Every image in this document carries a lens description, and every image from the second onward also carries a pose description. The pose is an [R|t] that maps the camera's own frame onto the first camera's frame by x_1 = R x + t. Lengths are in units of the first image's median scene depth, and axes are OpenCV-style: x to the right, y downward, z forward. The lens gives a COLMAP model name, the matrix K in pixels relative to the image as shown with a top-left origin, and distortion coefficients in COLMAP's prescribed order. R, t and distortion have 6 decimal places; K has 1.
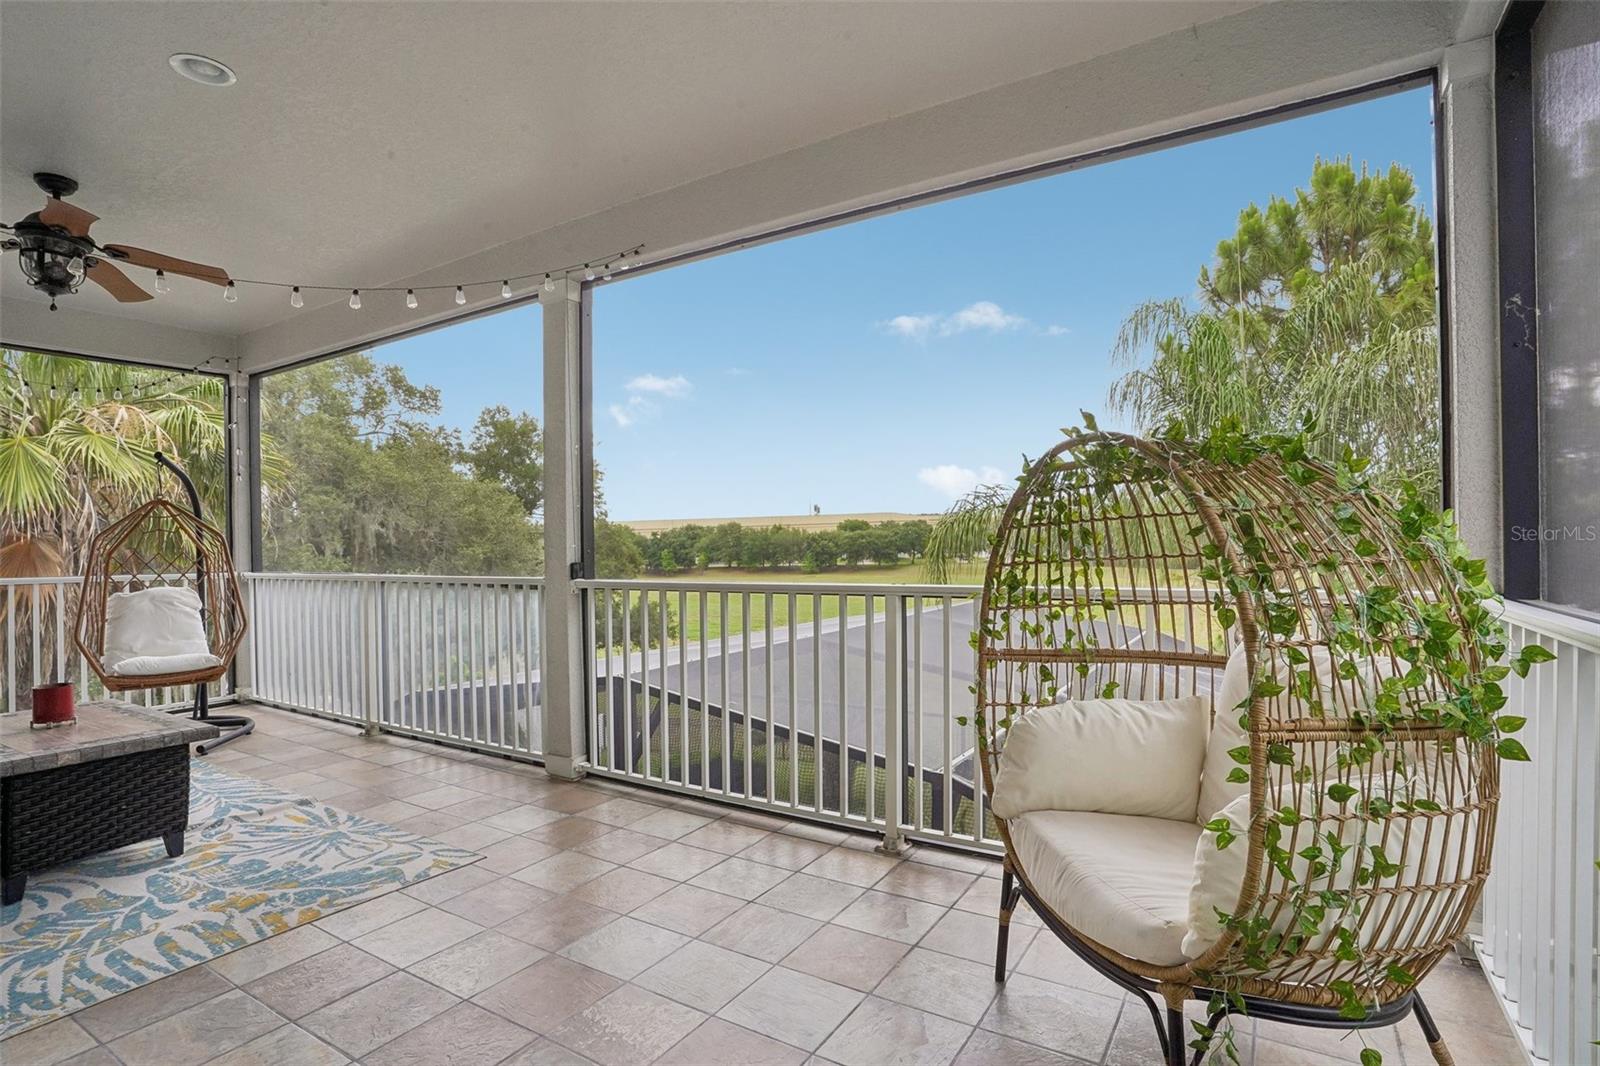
lens RADIAL K [[786.3, 0, 794.2], [0, 786.3, 532.5], [0, 0, 1]] dist [-0.080865, 0.041351]
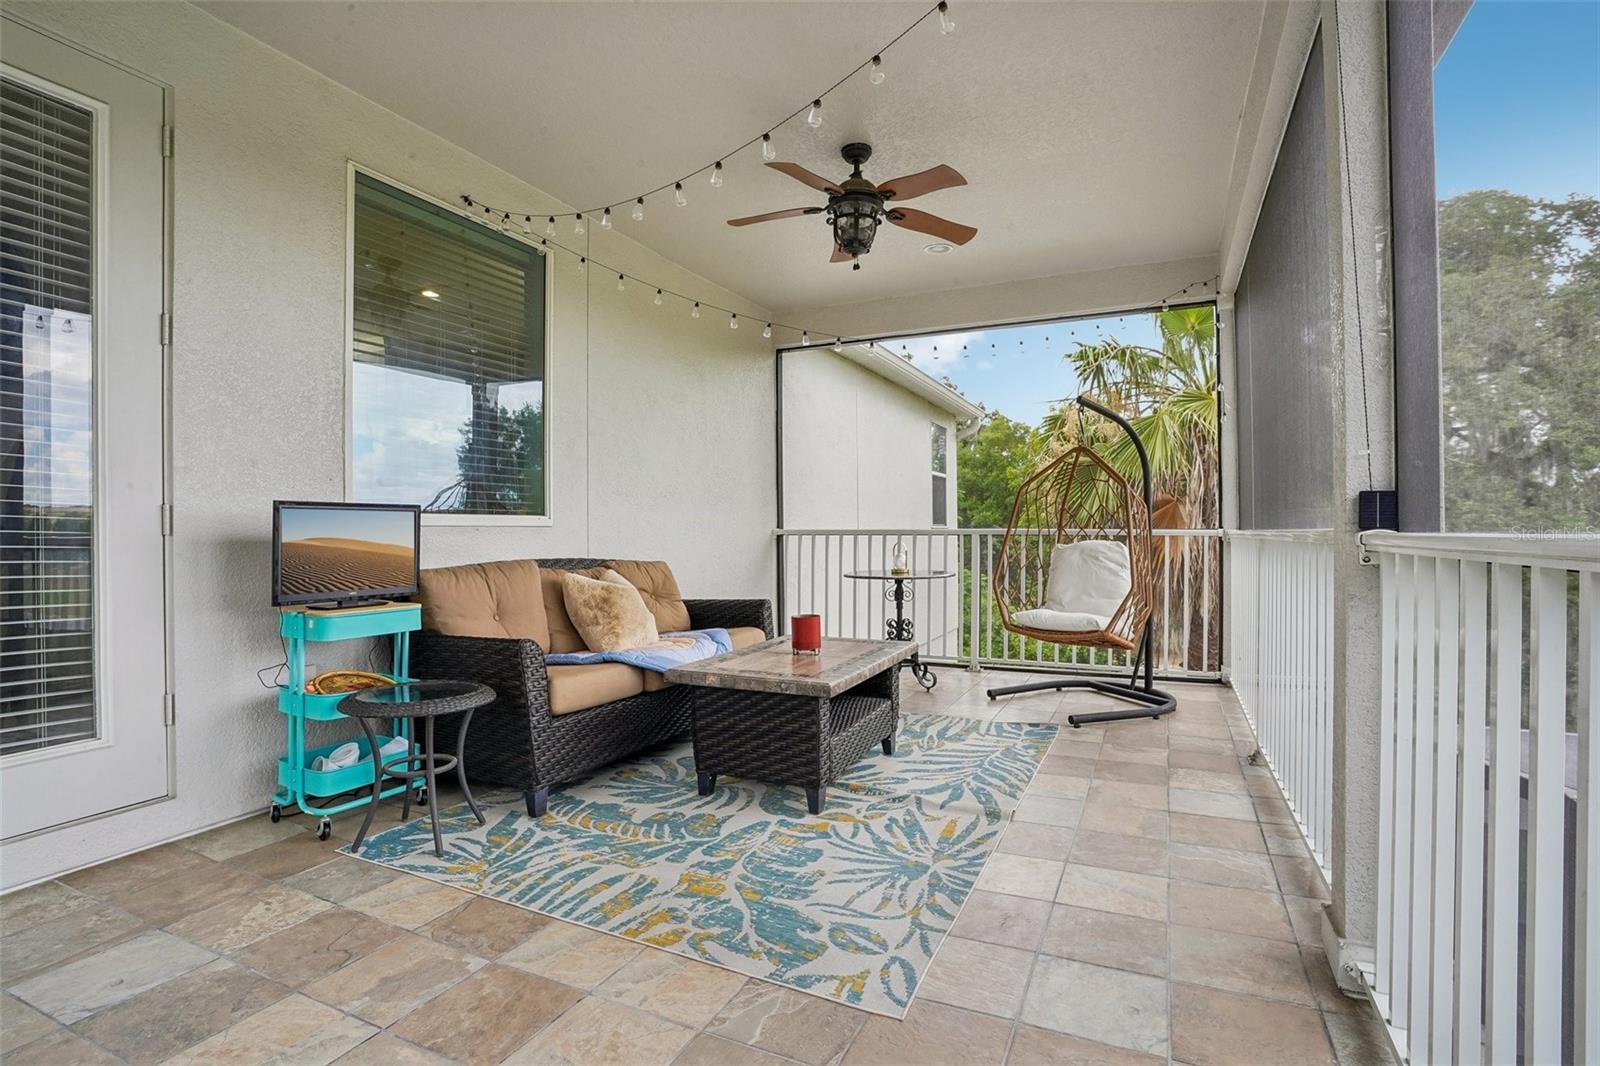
lens RADIAL K [[786.3, 0, 794.2], [0, 786.3, 532.5], [0, 0, 1]] dist [-0.080865, 0.041351]
pose [[0.115578, 0.016728, -0.993158, 0.130791], [0.019645, 0.999624, 0.019123, 0.063563], [0.993104, -0.021721, 0.115206, 0.887808]]
